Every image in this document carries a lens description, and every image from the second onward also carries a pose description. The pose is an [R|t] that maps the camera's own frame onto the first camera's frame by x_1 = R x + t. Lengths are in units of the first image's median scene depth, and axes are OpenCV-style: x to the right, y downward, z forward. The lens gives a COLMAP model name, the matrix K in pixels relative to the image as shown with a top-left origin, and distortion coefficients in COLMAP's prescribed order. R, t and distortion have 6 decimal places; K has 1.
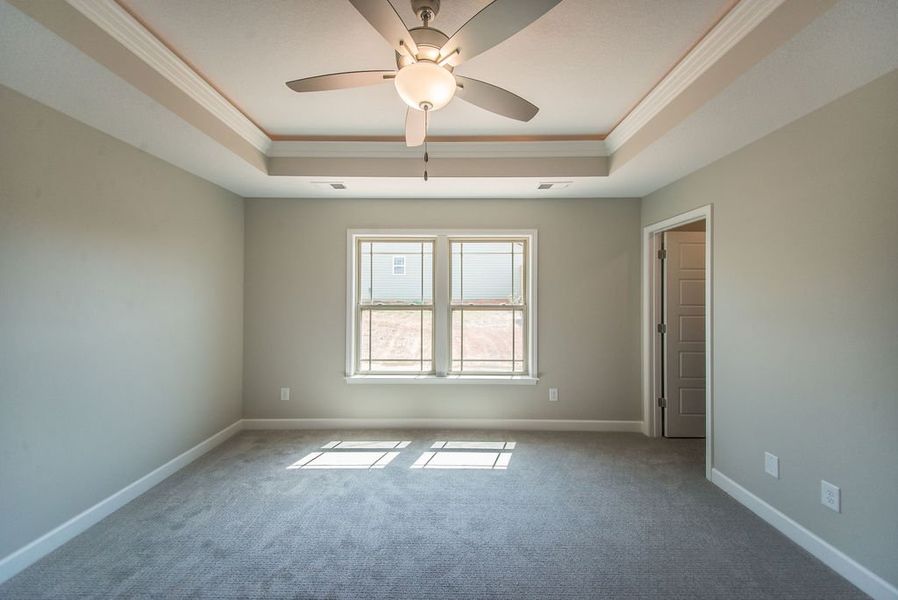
lens RADIAL K [[283.2, 0, 447.2], [0, 283.2, 295.2], [0, 0, 1]] dist [0.000509, 0.000000]
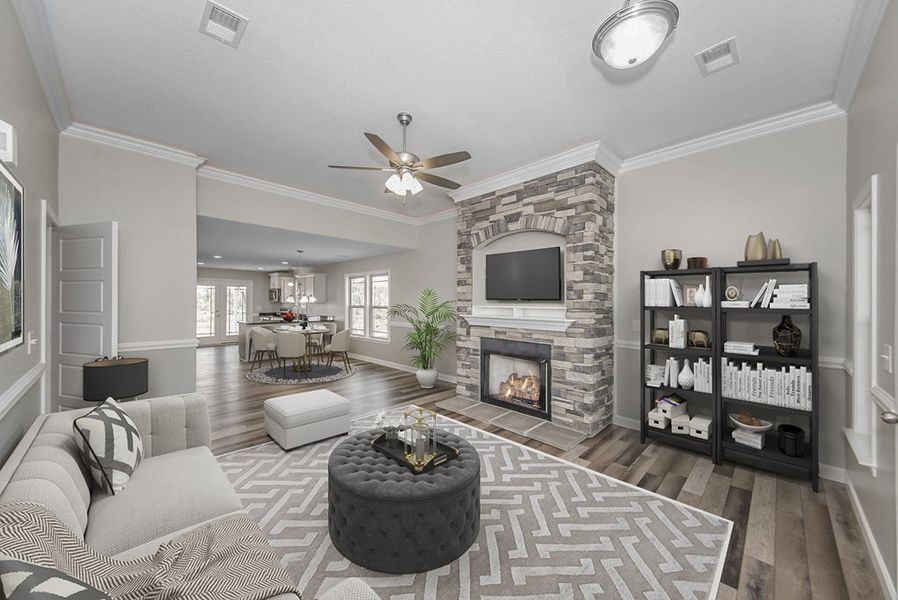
lens RADIAL K [[329.0, 0, 448.2], [0, 329.0, 301.6], [0, 0, 1]] dist [0.049267, -0.000057]
pose [[0.712904, -0.000627, -0.701261, 2.236115], [0.042736, 0.998180, 0.042553, -0.080752], [0.699958, -0.060306, 0.711633, -0.390671]]
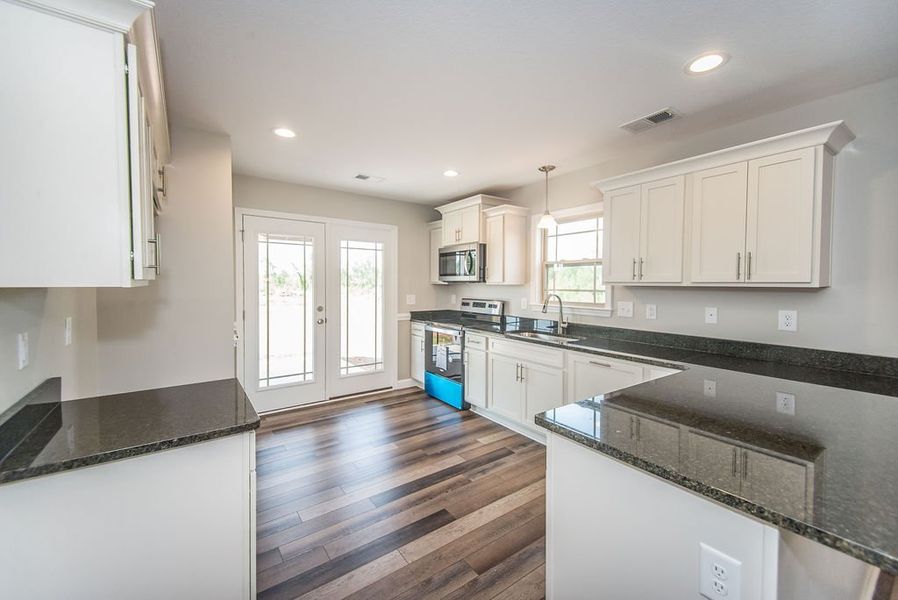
lens RADIAL K [[354.5, 0, 448.9], [0, 354.5, 291.7], [0, 0, 1]] dist [0.039342, -0.015116]
pose [[0.593769, 0.017608, -0.804442, -0.615592], [0.051583, 0.996871, 0.059895, -0.054870], [0.802980, -0.077059, 0.591003, 0.027811]]
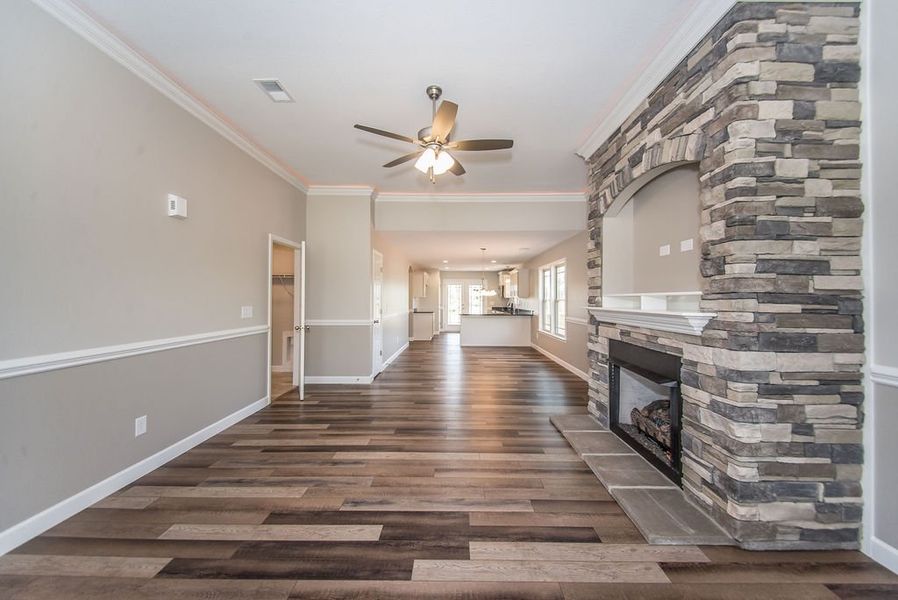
lens RADIAL K [[329.0, 0, 452.8], [0, 329.0, 296.4], [0, 0, 1]] dist [0.036857, -0.015446]
pose [[0.008855, -0.012766, -0.999879, 2.359344], [0.061754, 0.998017, -0.012195, -0.003869], [0.998052, -0.061639, 0.009626, 0.255060]]
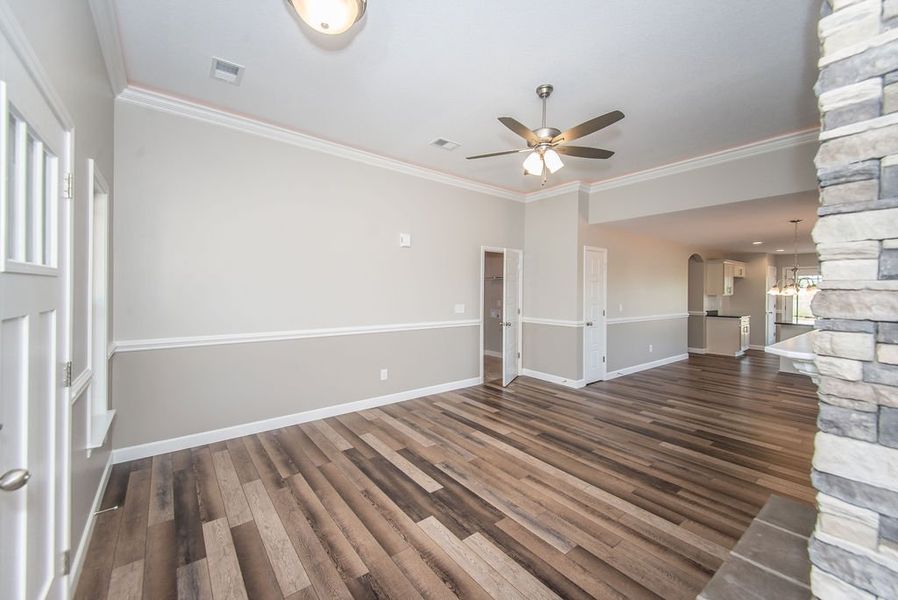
lens RADIAL K [[354.5, 0, 448.9], [0, 354.5, 291.7], [0, 0, 1]] dist [0.039342, -0.015116]
pose [[-0.777590, -0.009474, -0.628700, 2.246048], [0.029212, 0.998262, -0.051173, -0.003728], [0.628092, -0.058157, -0.775962, 0.791359]]
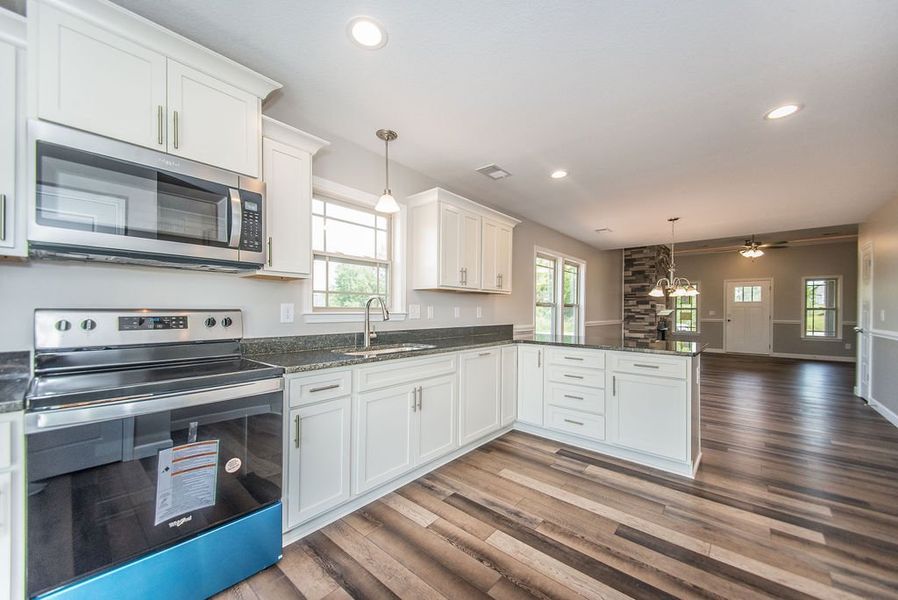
lens RADIAL K [[337.0, 0, 439.2], [0, 337.0, 309.7], [0, 0, 1]] dist [0.000469, -0.000242]
pose [[0.666123, 0.001603, 0.745840, -1.813217], [-0.053472, 0.997527, 0.045614, 0.020497], [-0.743922, -0.070266, 0.664562, 0.273332]]
